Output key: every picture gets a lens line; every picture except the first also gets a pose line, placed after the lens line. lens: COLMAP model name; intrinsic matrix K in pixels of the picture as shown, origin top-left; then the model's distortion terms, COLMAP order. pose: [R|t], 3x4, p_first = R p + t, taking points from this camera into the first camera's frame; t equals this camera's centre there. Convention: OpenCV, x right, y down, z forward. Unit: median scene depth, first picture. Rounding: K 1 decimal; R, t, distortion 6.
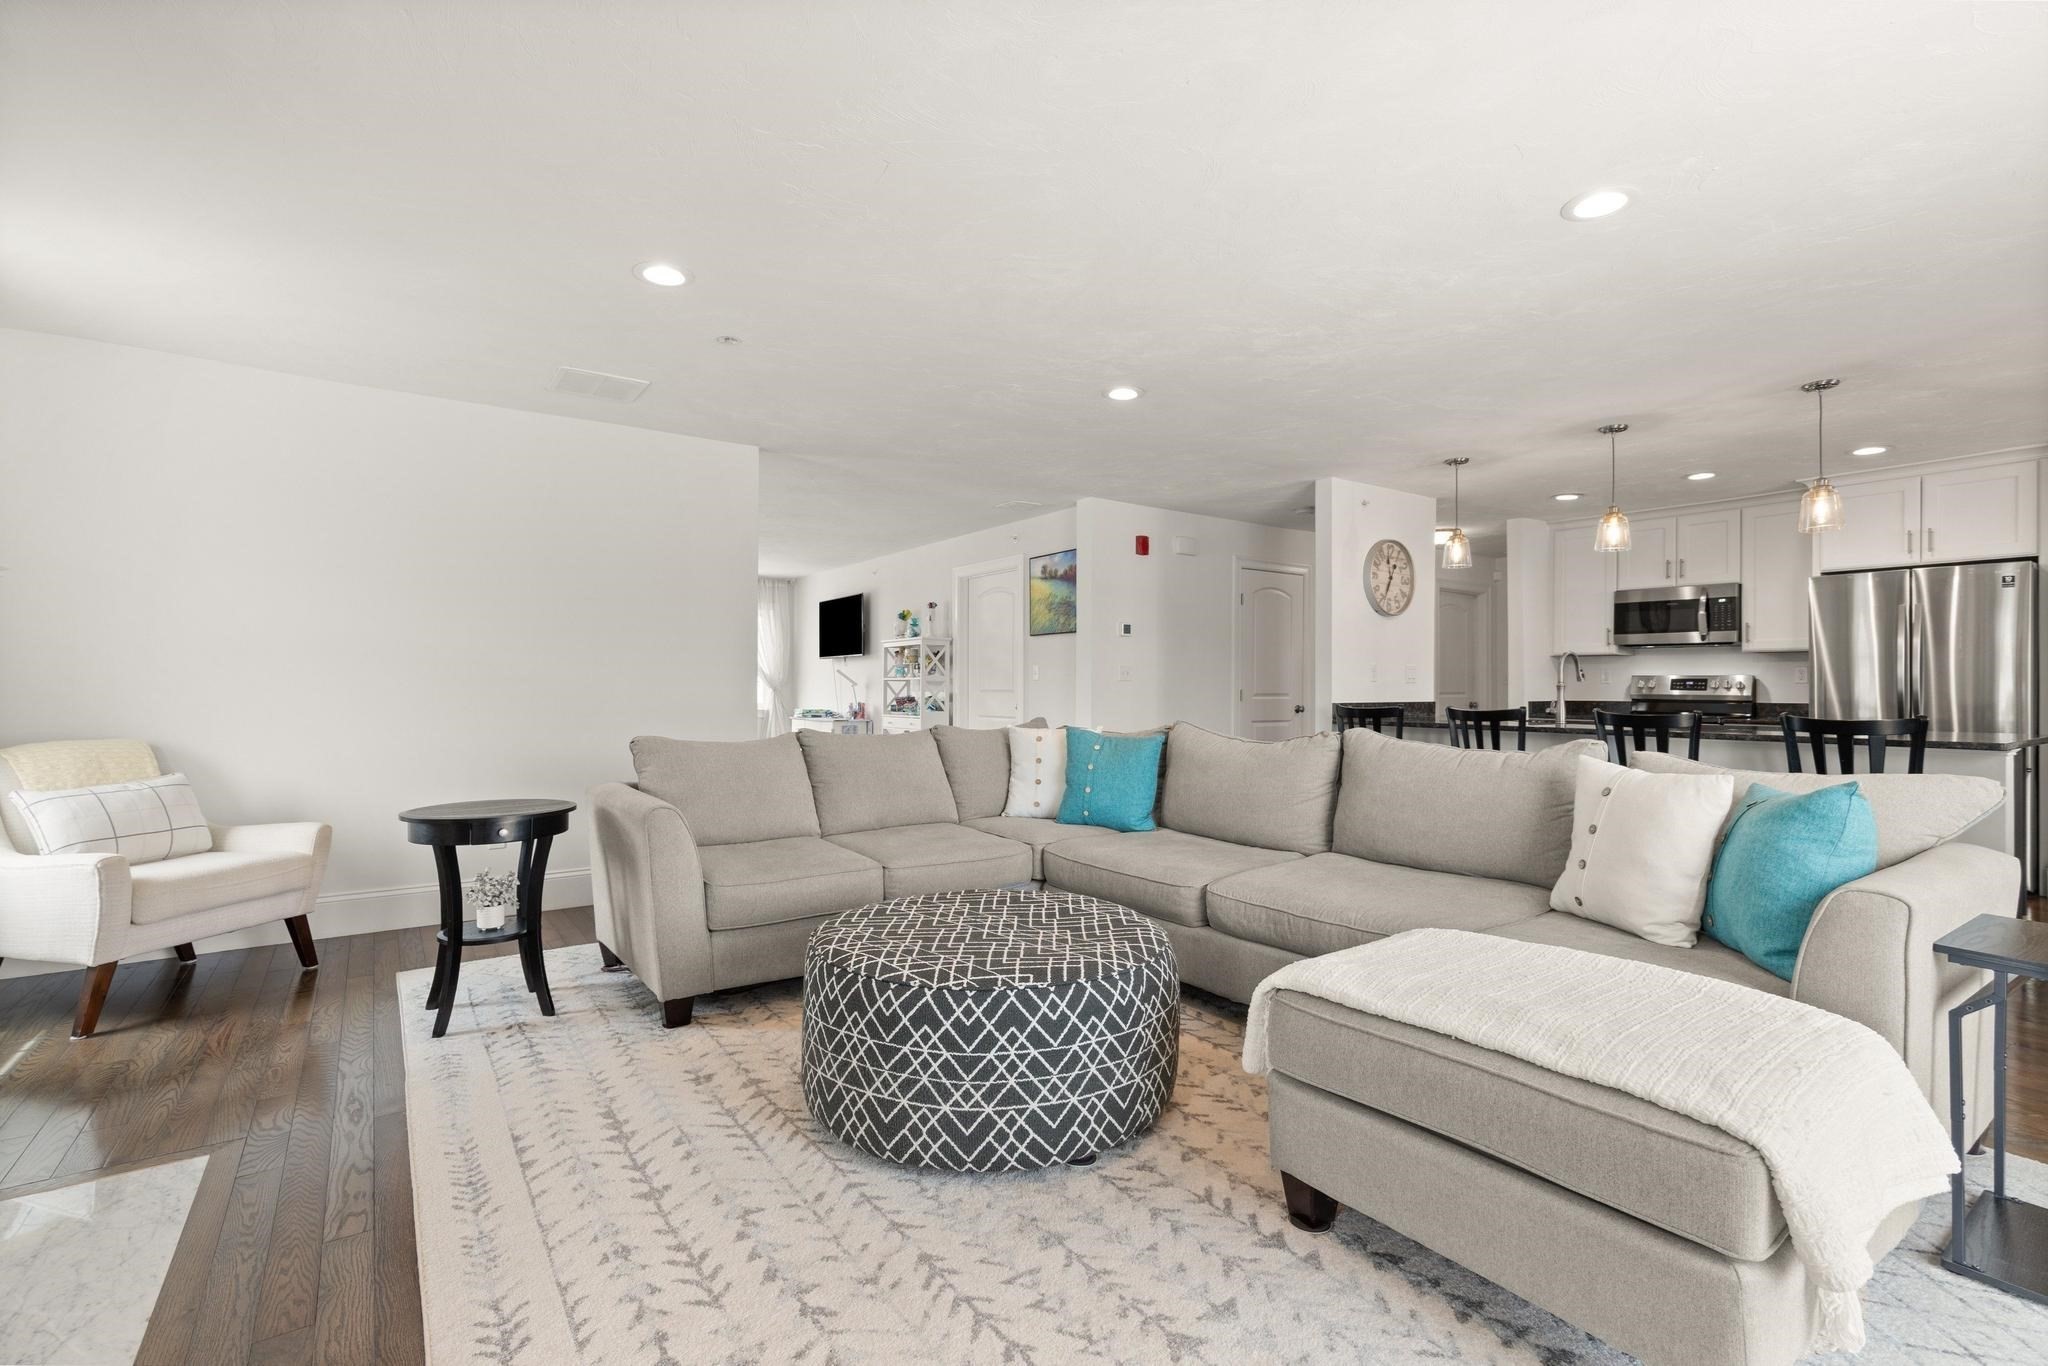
lens RADIAL K [[922.9, 0, 1028.8], [0, 922.9, 678.4], [0, 0, 1]] dist [0.002505, 0.000196]
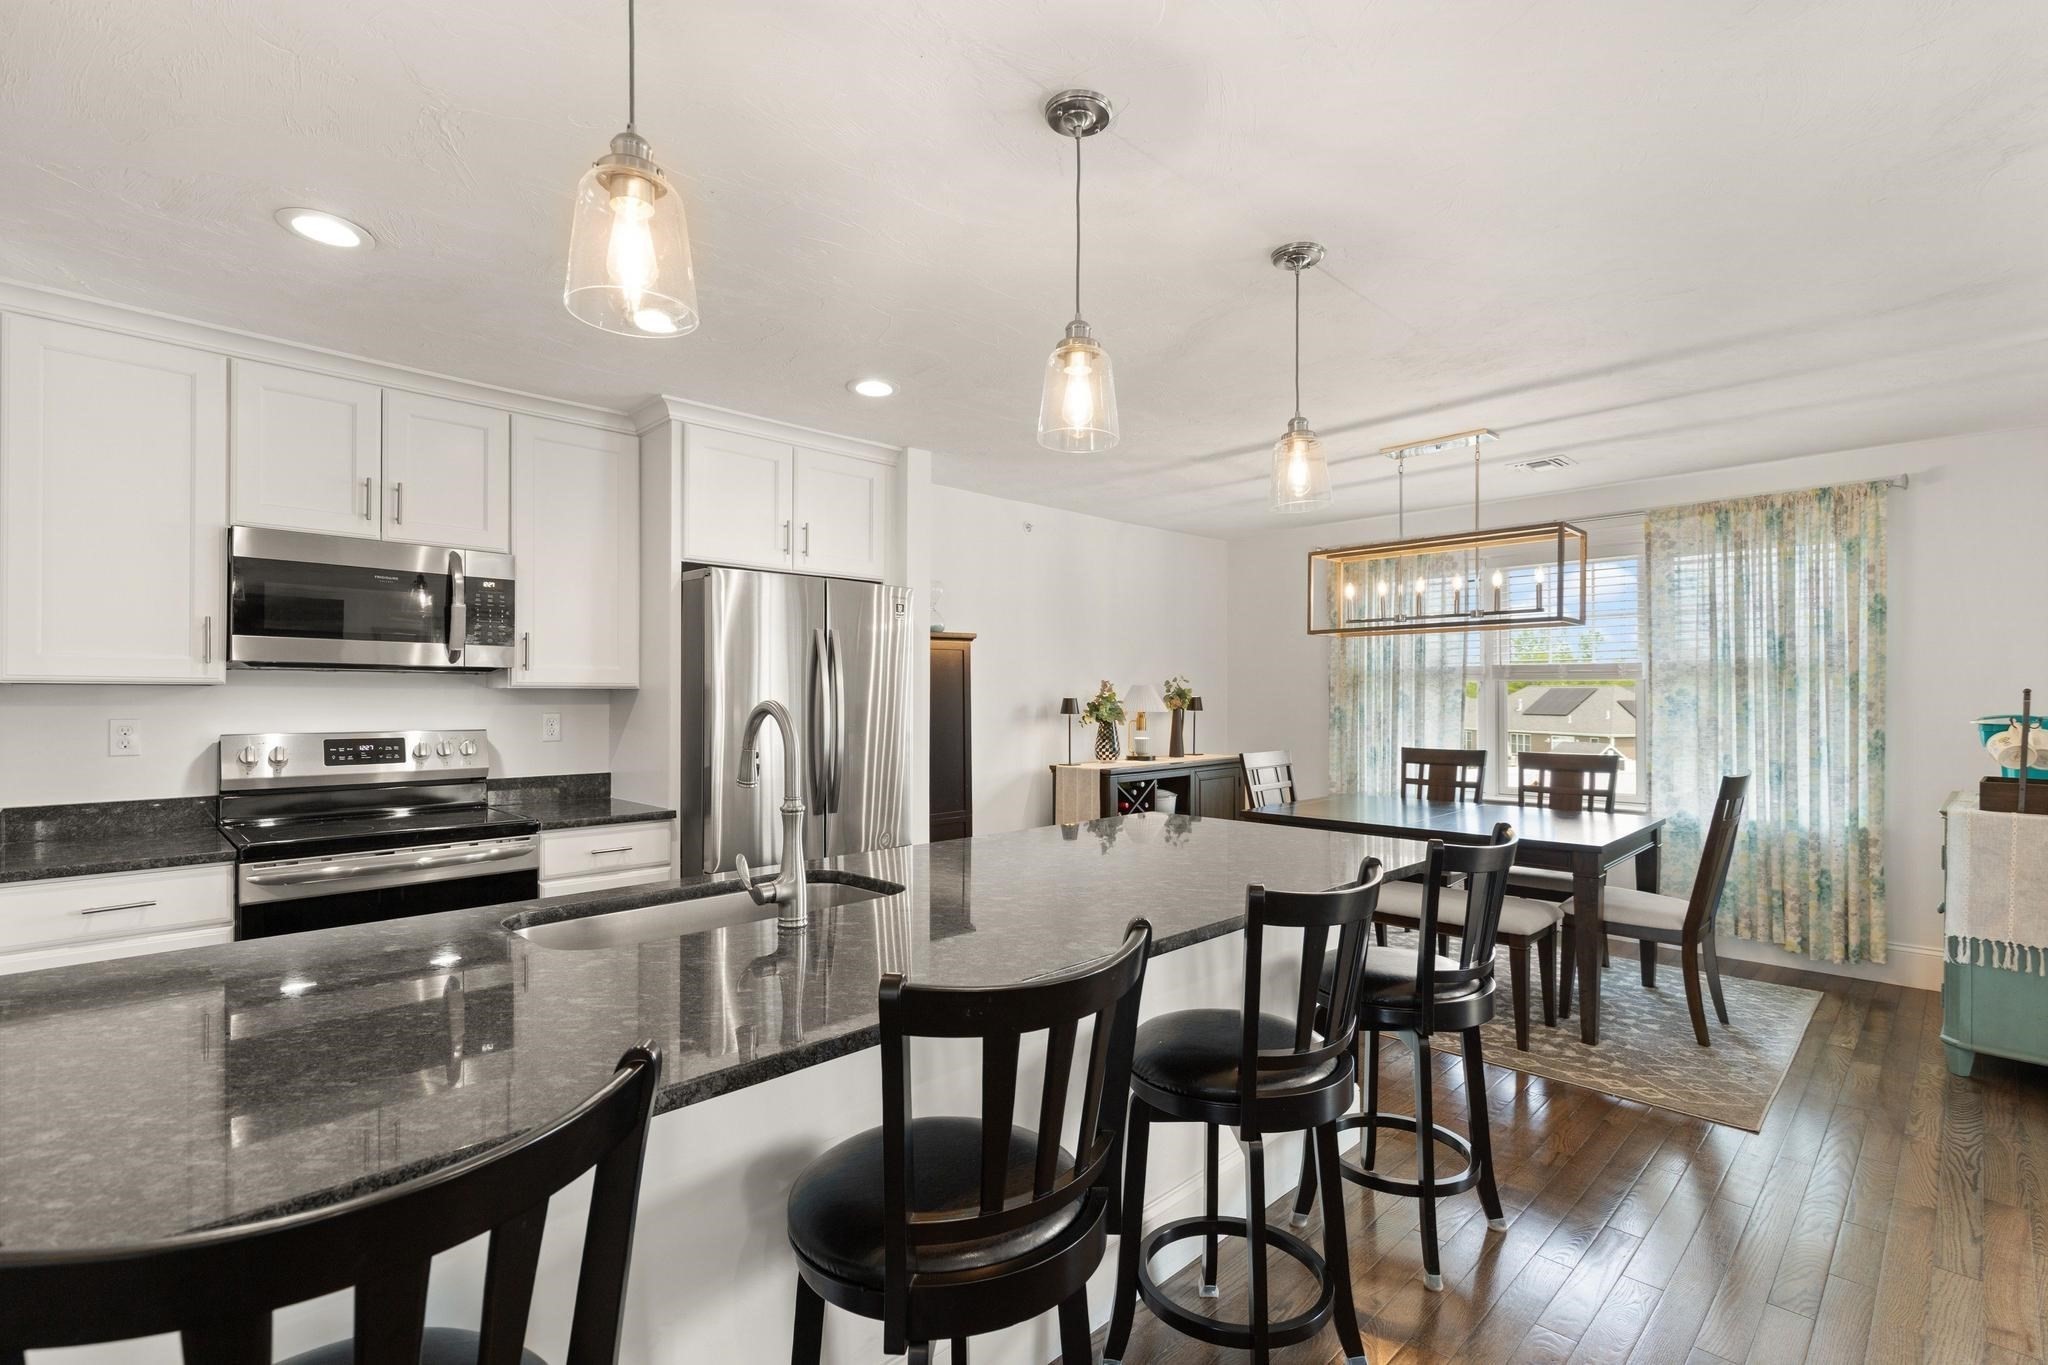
lens RADIAL K [[942.9, 0, 1031.8], [0, 942.9, 695.2], [0, 0, 1]] dist [0.004432, -0.000523]
pose [[-0.162601, -0.003705, 0.986685, 0.193786], [-0.010238, 0.999945, 0.002067, -0.028373], [-0.986639, -0.009765, -0.162630, 0.795770]]
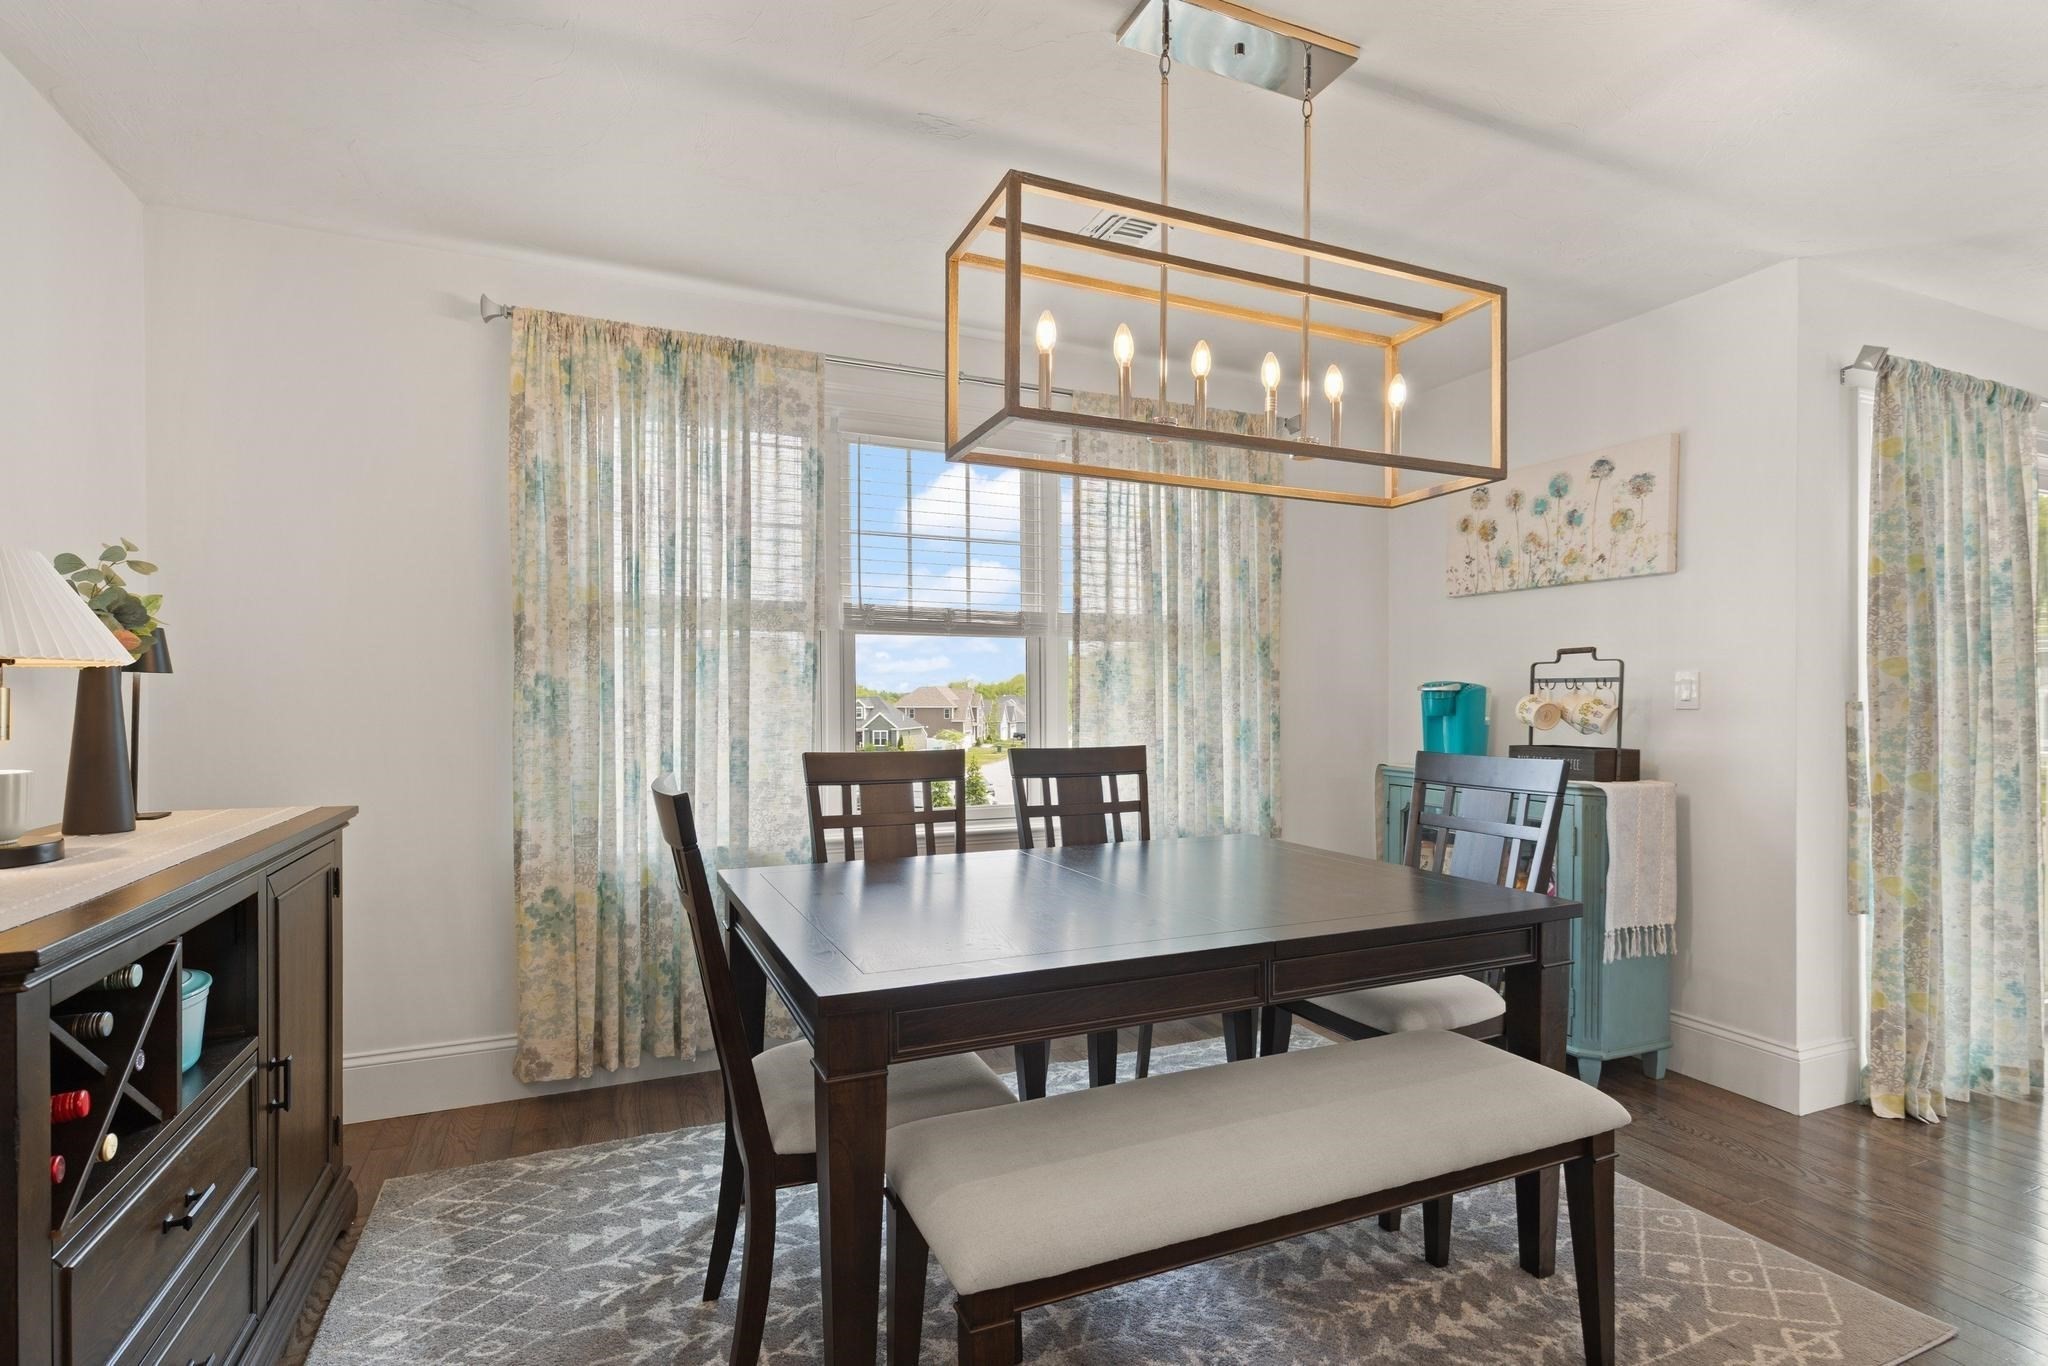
lens RADIAL K [[966.9, 0, 1022.4], [0, 966.9, 710.2], [0, 0, 1]] dist [0.008818, -0.000281]
pose [[-0.979065, -0.006951, 0.203431, 0.793539], [-0.007464, 0.999971, -0.001755, -0.001714], [-0.203413, -0.003236, -0.979088, 0.714521]]
